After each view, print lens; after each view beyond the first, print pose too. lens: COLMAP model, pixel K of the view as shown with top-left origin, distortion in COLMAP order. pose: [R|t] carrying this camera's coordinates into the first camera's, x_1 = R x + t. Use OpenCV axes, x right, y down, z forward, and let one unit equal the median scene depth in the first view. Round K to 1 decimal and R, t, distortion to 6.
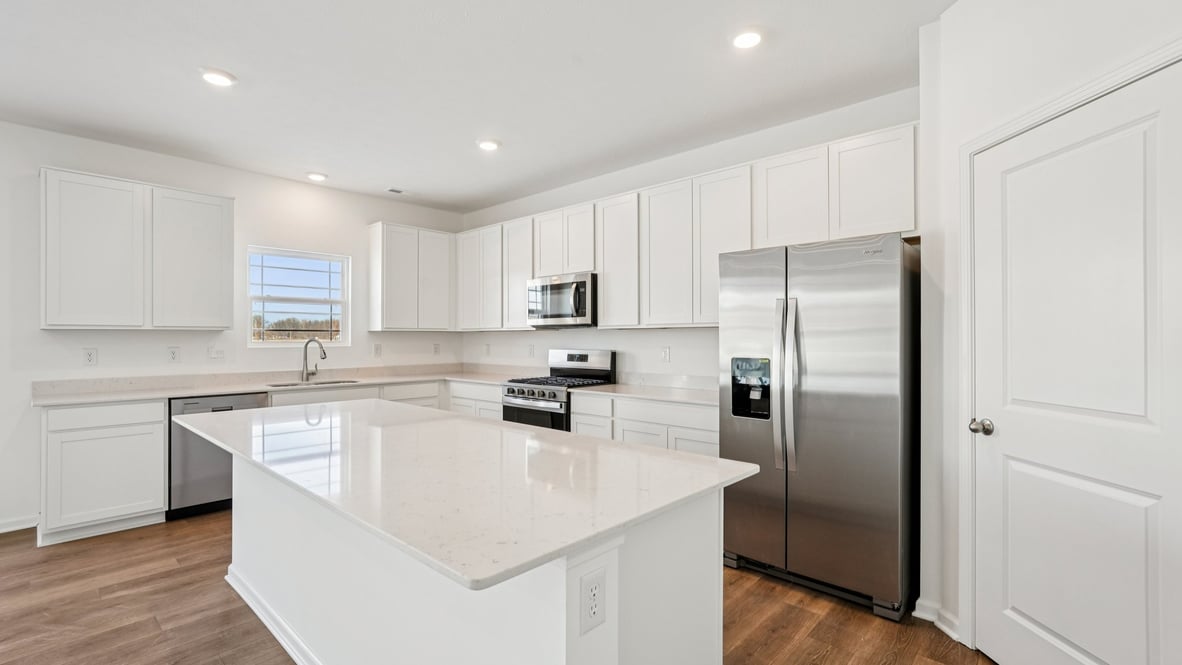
lens RADIAL K [[525.5, 0, 588.8], [0, 525.5, 335.7], [0, 0, 1]] dist [-0.001060, 0.000019]
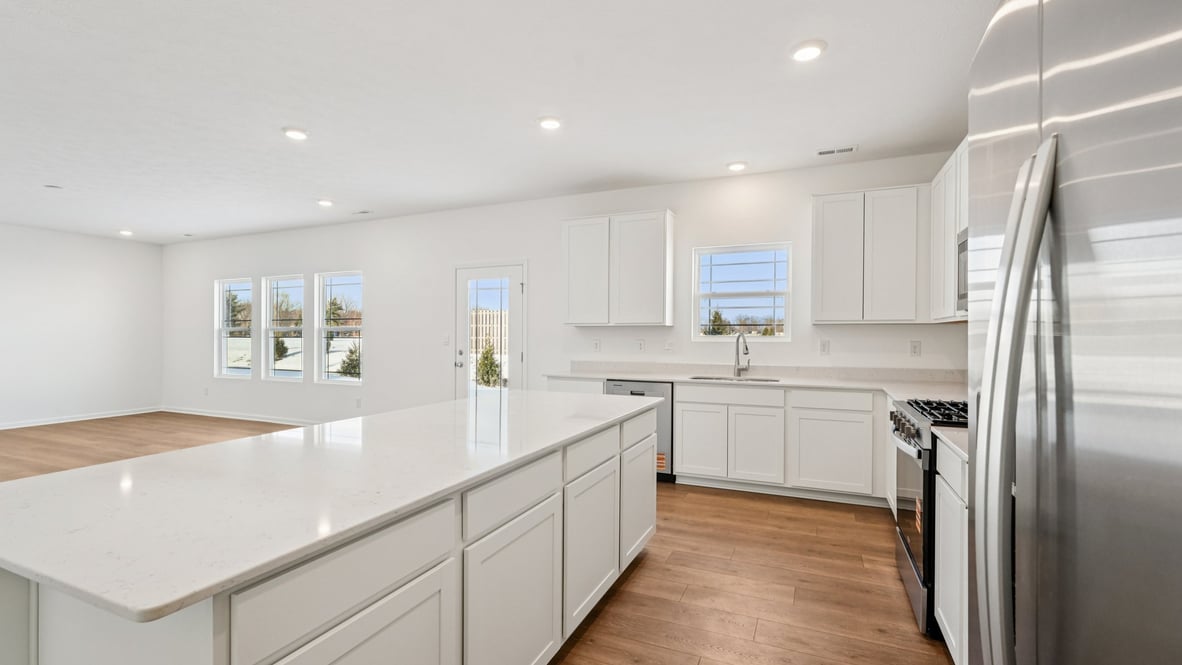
lens RADIAL K [[525.5, 0, 588.8], [0, 525.5, 335.7], [0, 0, 1]] dist [-0.001060, 0.000019]
pose [[0.327580, 0.009053, -0.944780, 0.322196], [0.002687, 0.999941, 0.010514, -0.001191], [0.944820, -0.005983, 0.327536, 0.436327]]
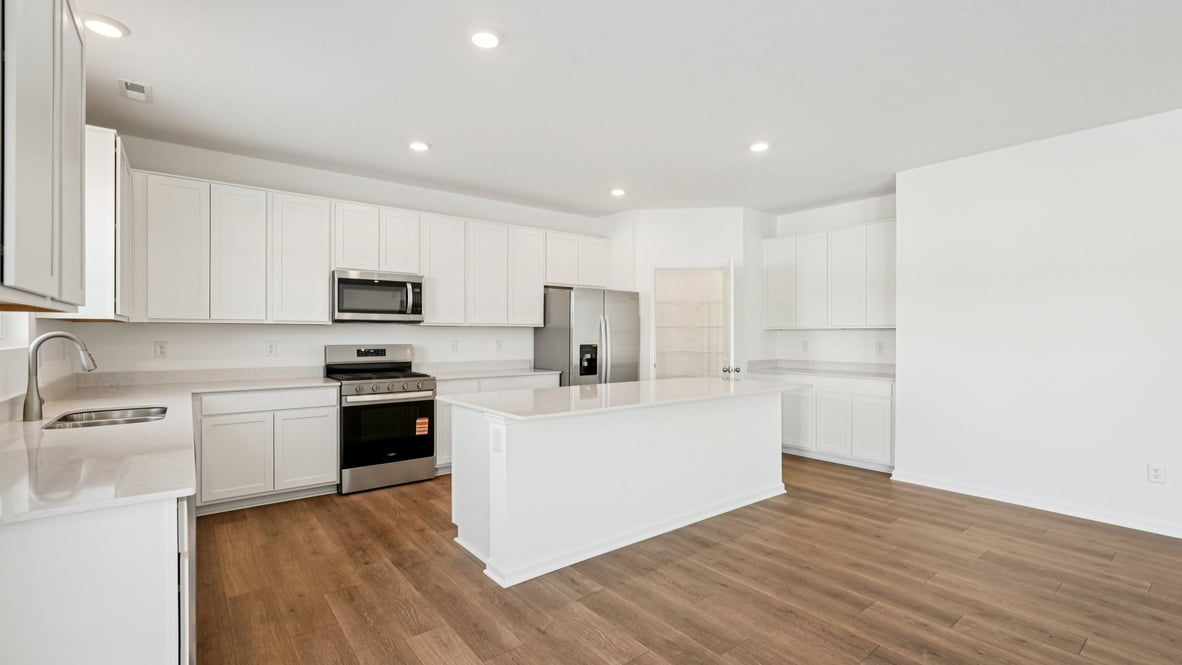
lens RADIAL K [[525.5, 0, 588.8], [0, 525.5, 335.7], [0, 0, 1]] dist [-0.001060, 0.000019]
pose [[0.154182, -0.000090, 0.988042, -1.000597], [-0.007561, 0.999971, 0.001271, 0.004930], [-0.988014, -0.007667, 0.154177, 0.442606]]
